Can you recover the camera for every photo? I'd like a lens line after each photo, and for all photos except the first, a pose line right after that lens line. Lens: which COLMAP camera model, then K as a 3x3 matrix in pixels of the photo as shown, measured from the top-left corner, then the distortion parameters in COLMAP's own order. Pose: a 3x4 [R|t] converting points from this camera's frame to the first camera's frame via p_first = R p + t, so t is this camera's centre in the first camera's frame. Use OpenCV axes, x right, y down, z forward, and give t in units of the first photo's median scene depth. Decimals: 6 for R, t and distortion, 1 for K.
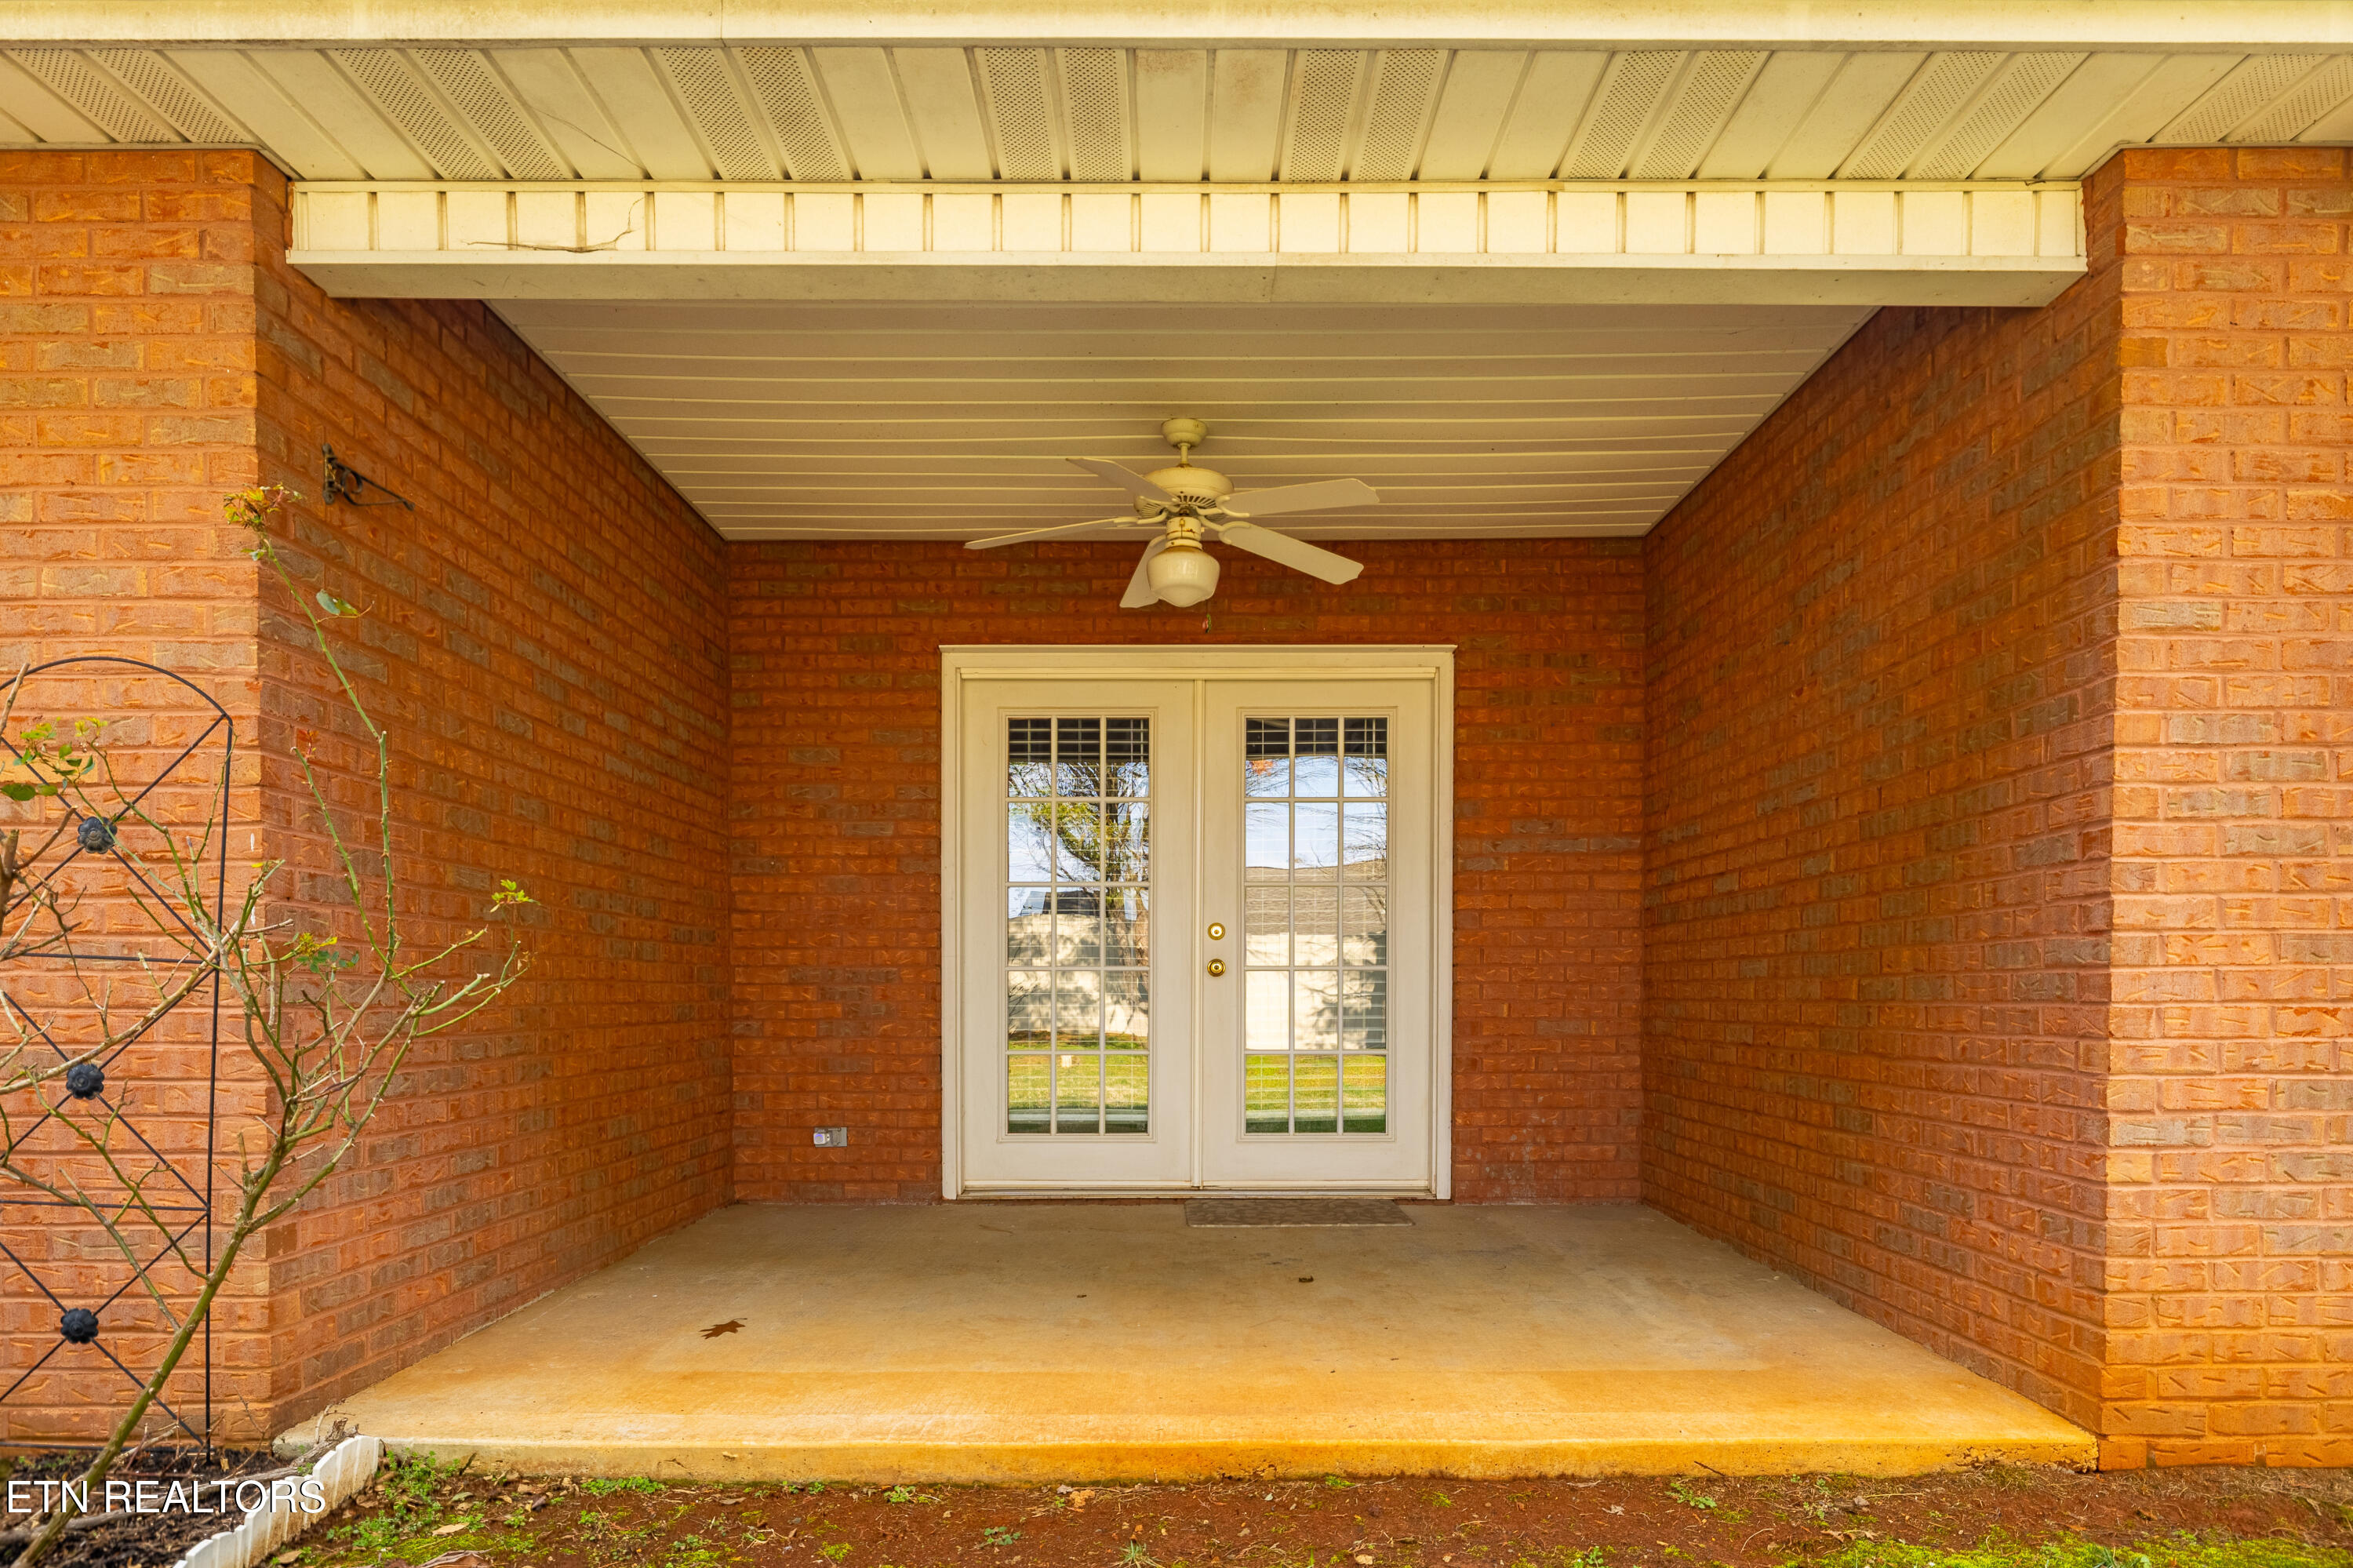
lens RADIAL K [[1307.7, 0, 1174.2], [0, 1307.7, 1024.0], [0, 0, 1]] dist [-0.002294, -0.000039]
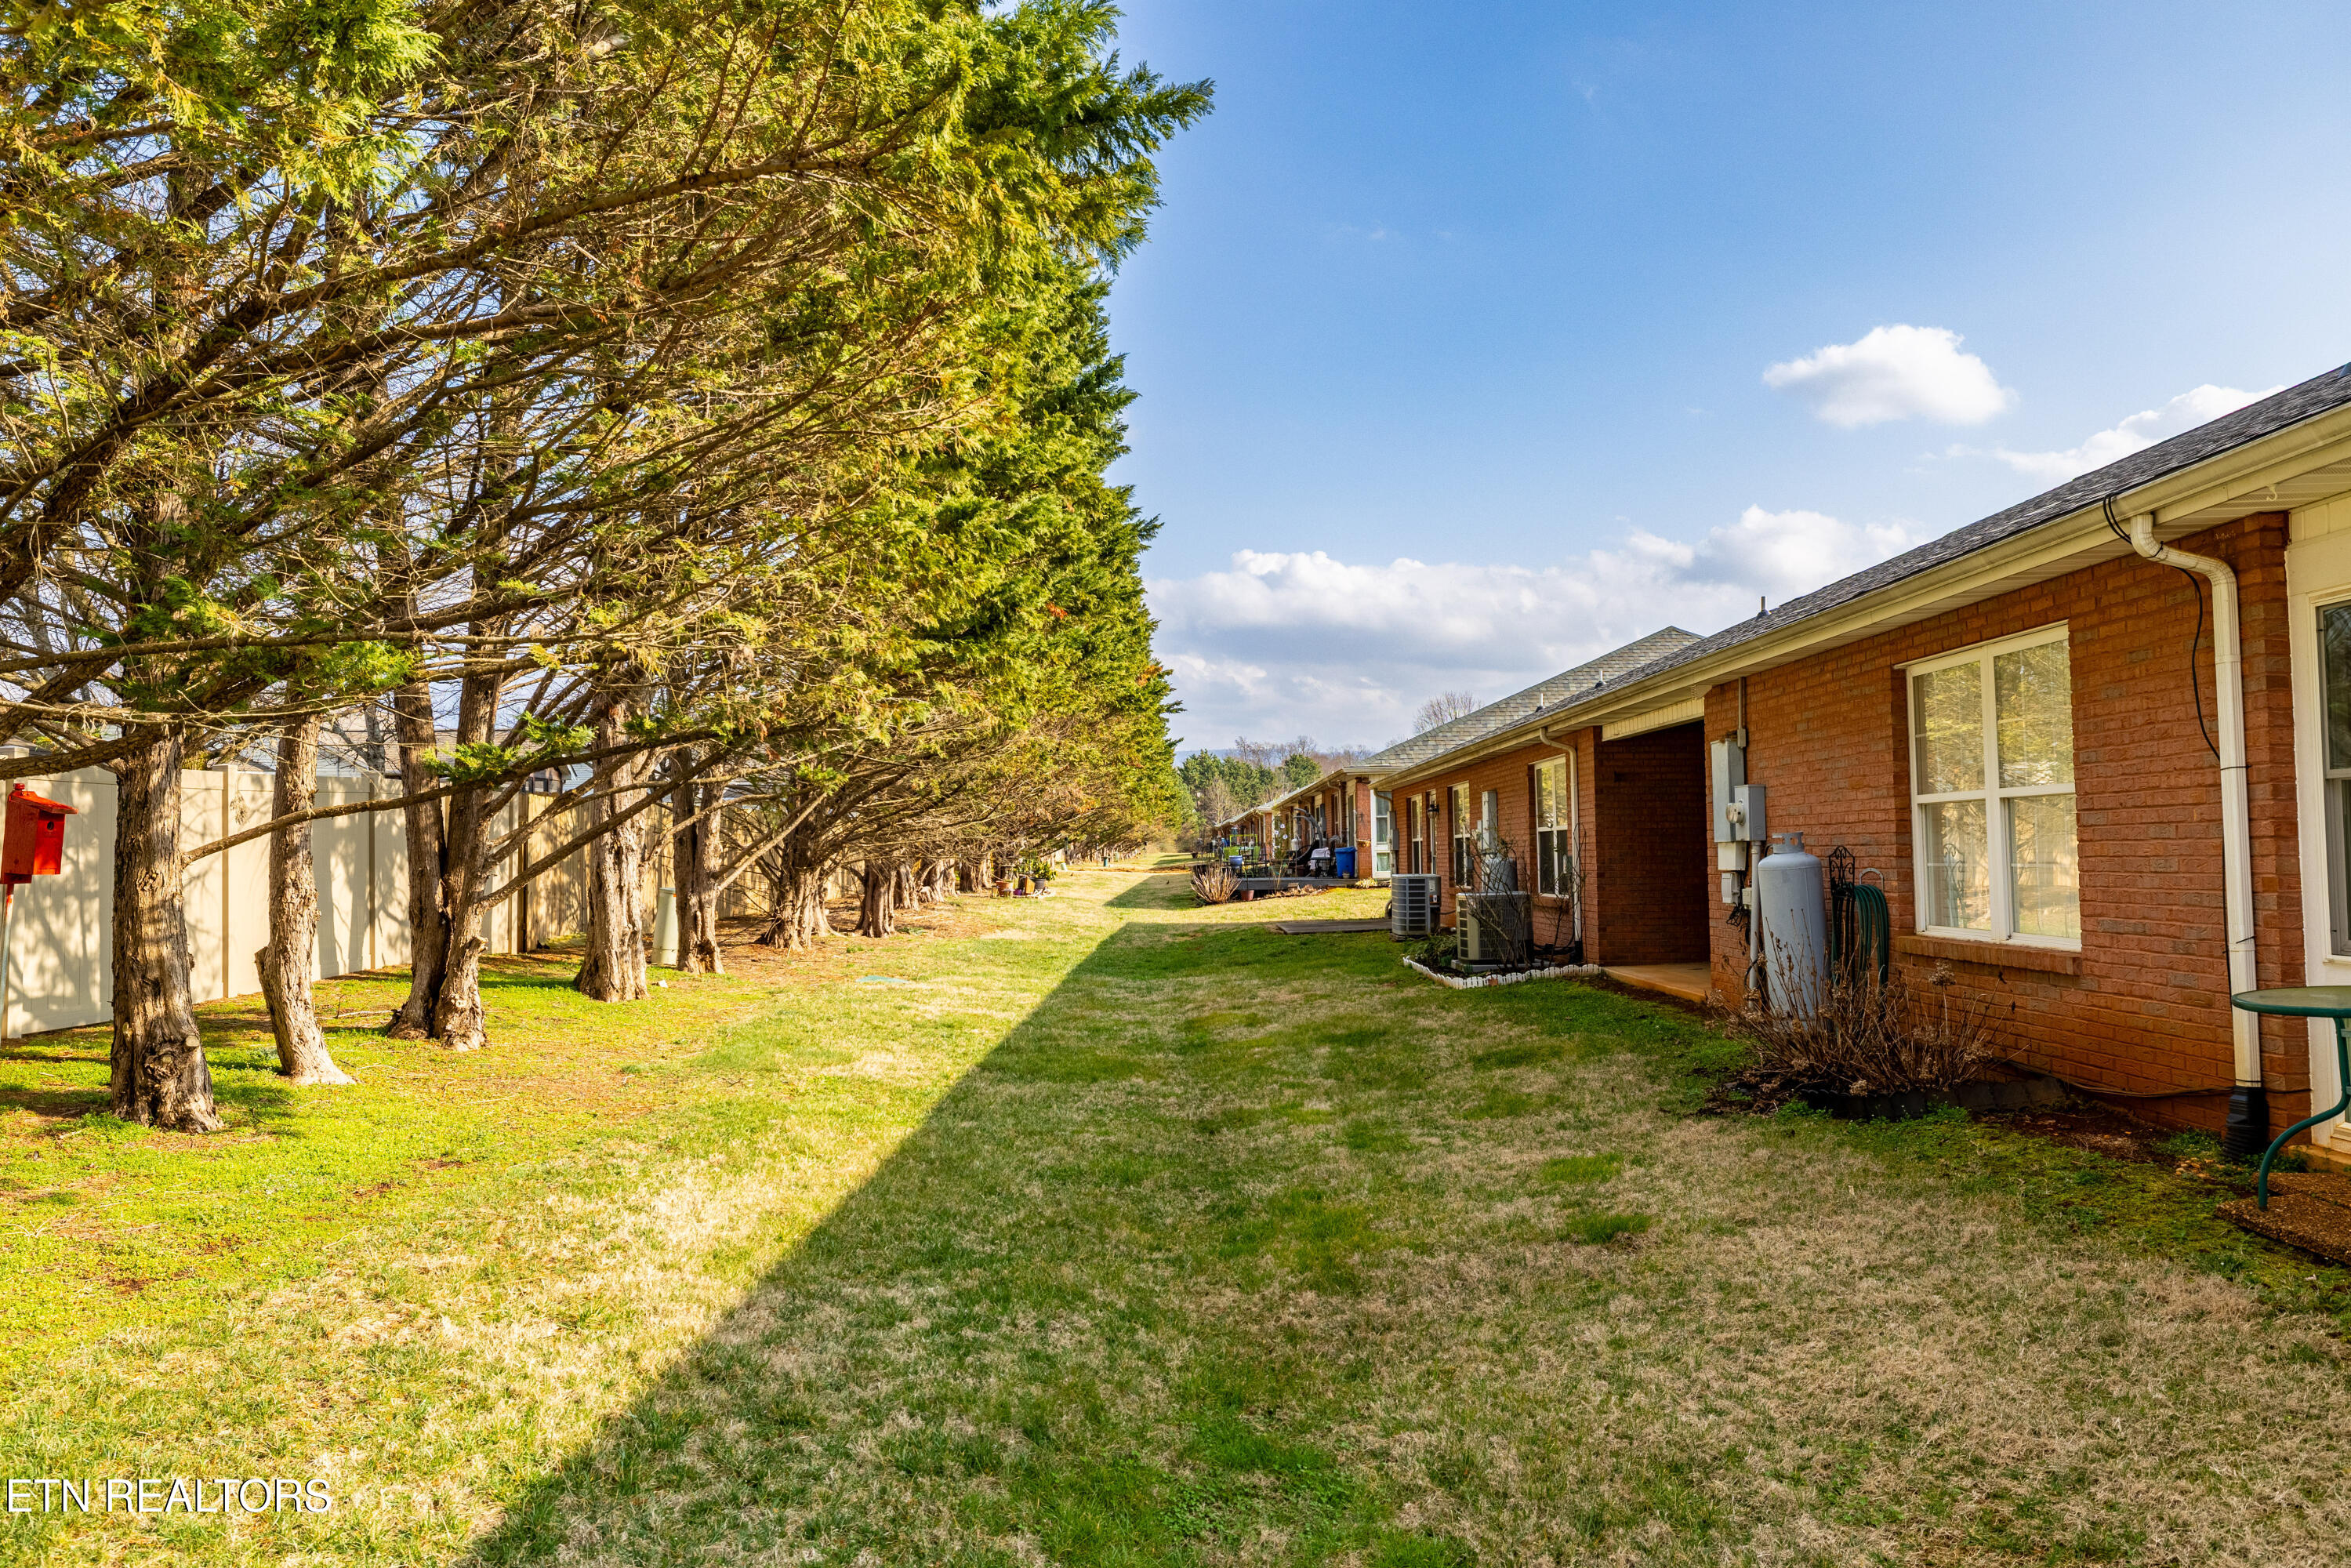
lens RADIAL K [[1620.2, 0, 1175.5], [0, 1620.2, 784.0], [0, 0, 1]] dist [-0.000829, -0.001267]
pose [[0.003939, -0.047541, -0.998862, 5.662034], [-0.008381, 0.998833, -0.047572, -0.091572], [0.999957, 0.008558, 0.003536, -0.714732]]
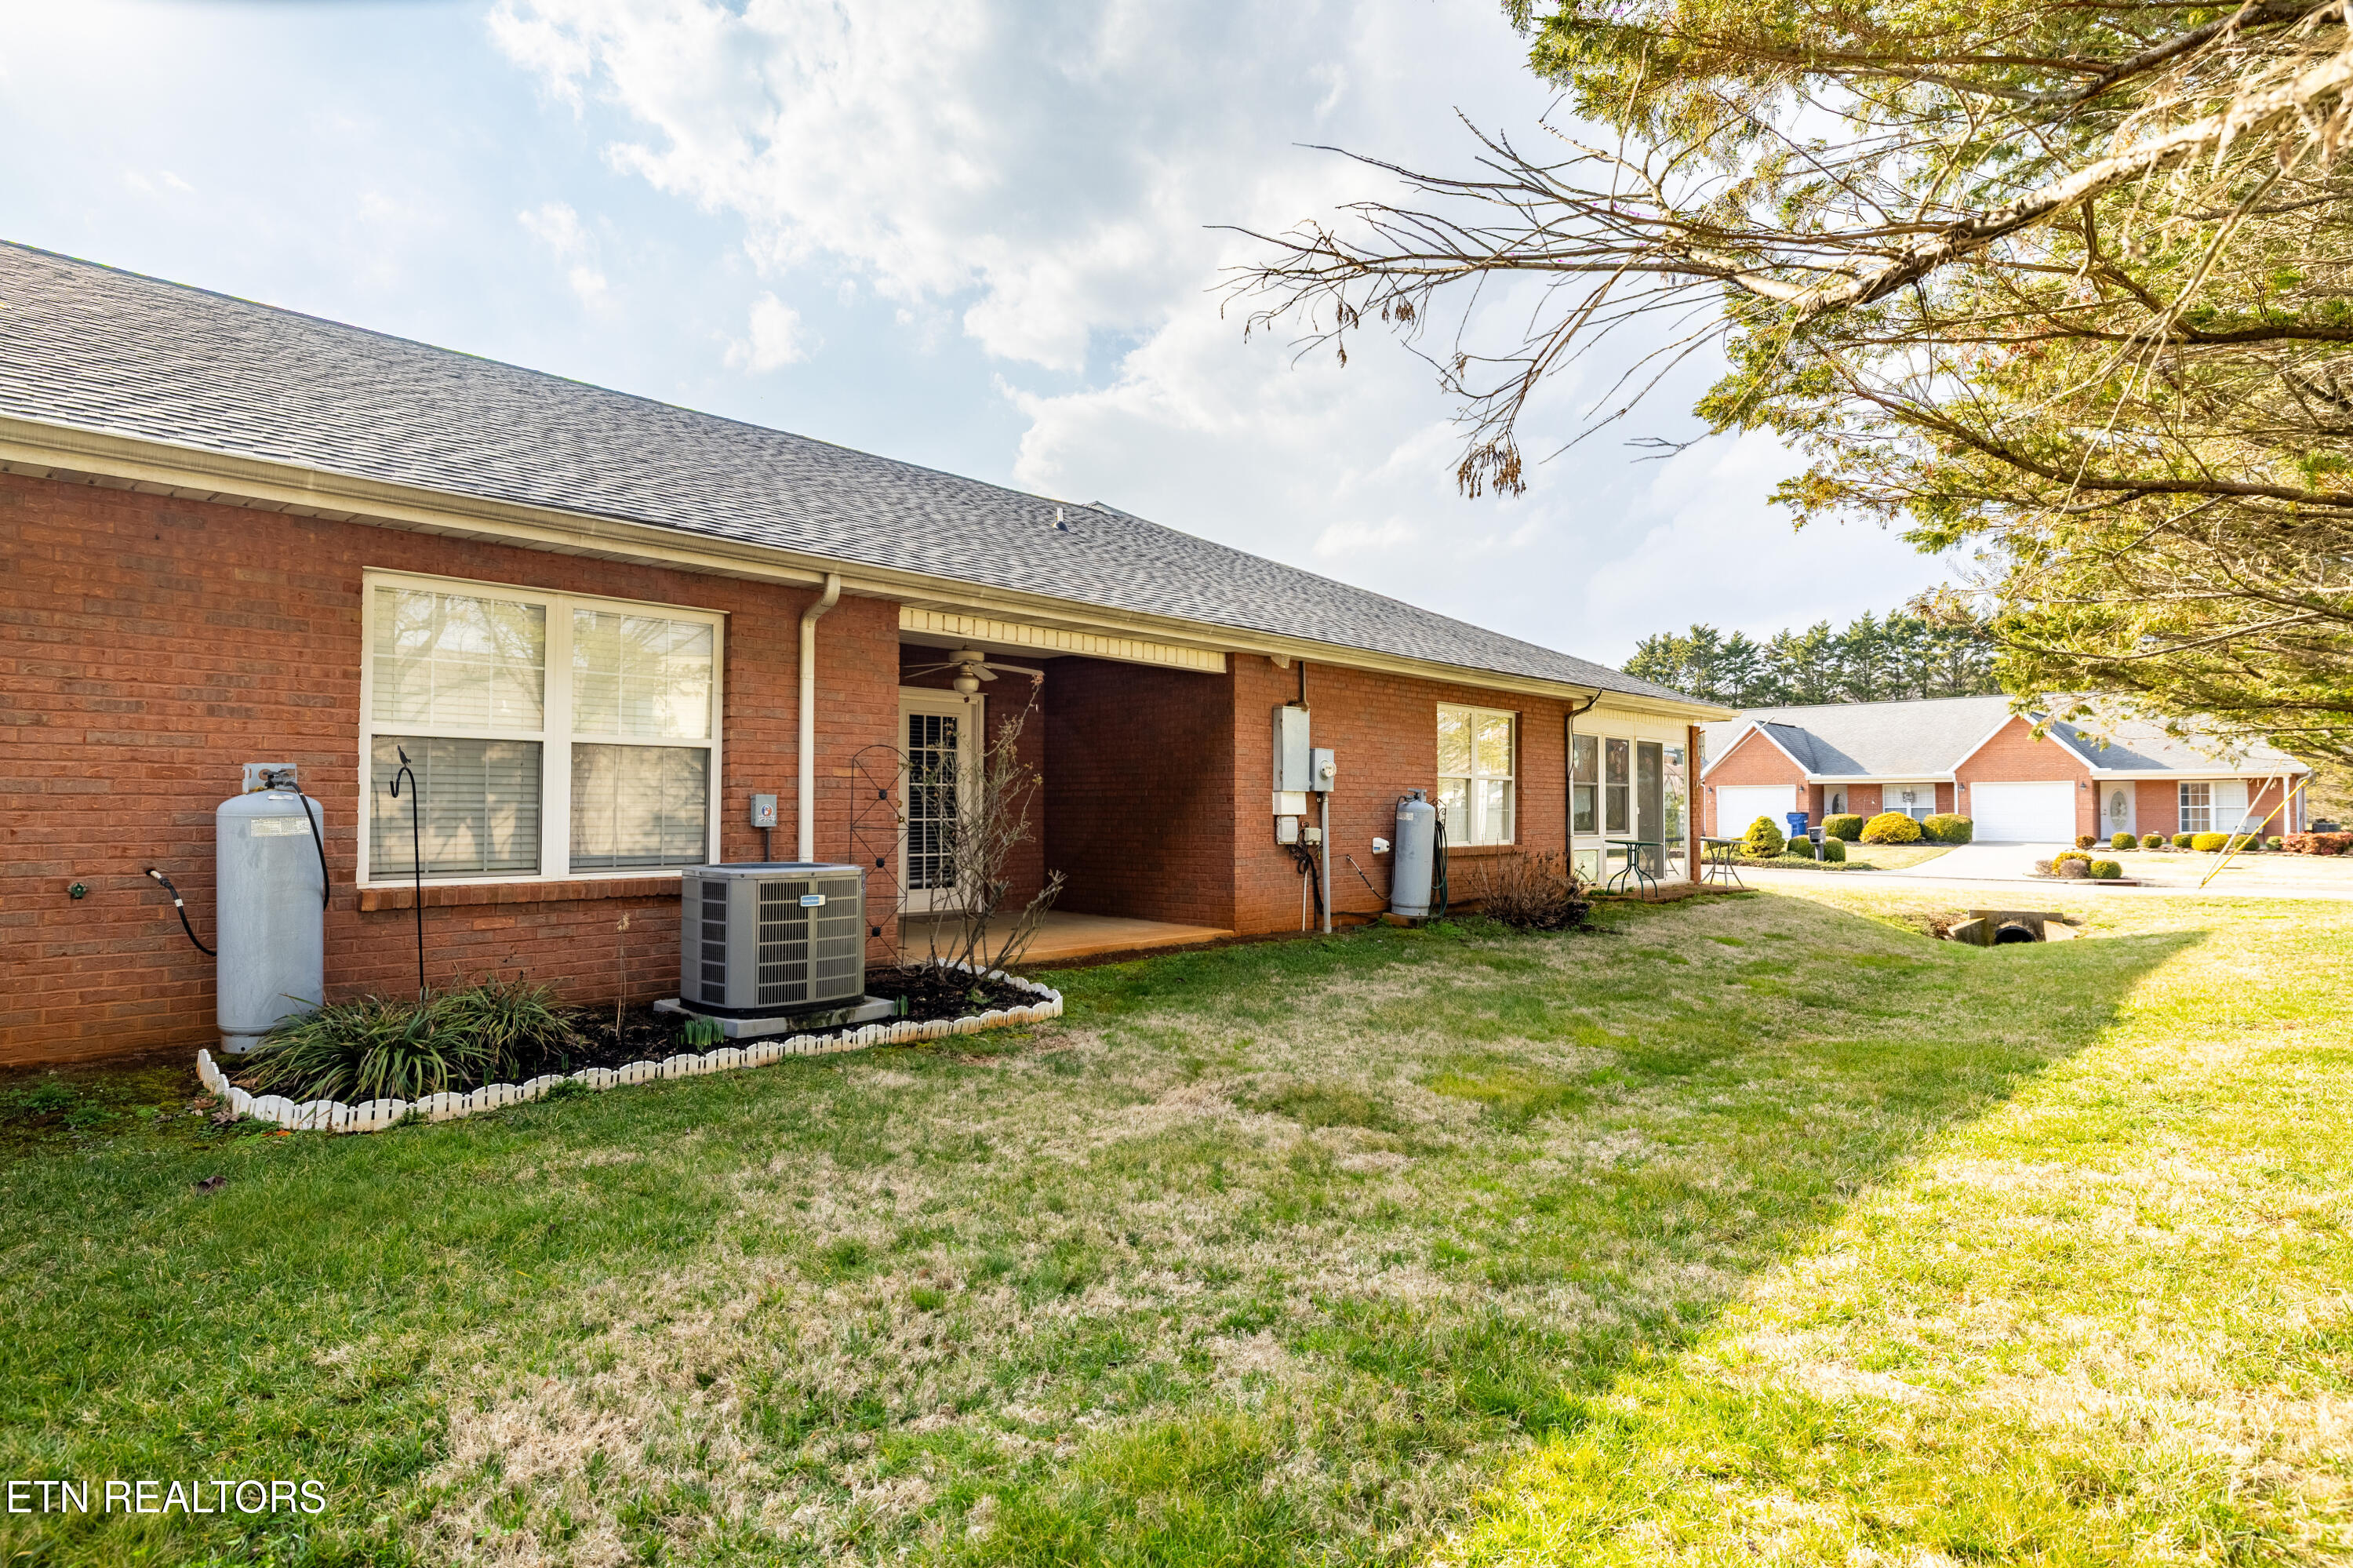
lens RADIAL K [[1193.6, 0, 1176.5], [0, 1193.6, 784.0], [0, 0, 1]] dist [-0.001680, 0.000070]
pose [[0.687109, 0.020296, 0.726271, -2.482465], [0.012798, 0.999117, -0.040029, -0.029624], [-0.726442, 0.036799, 0.686242, -1.744009]]
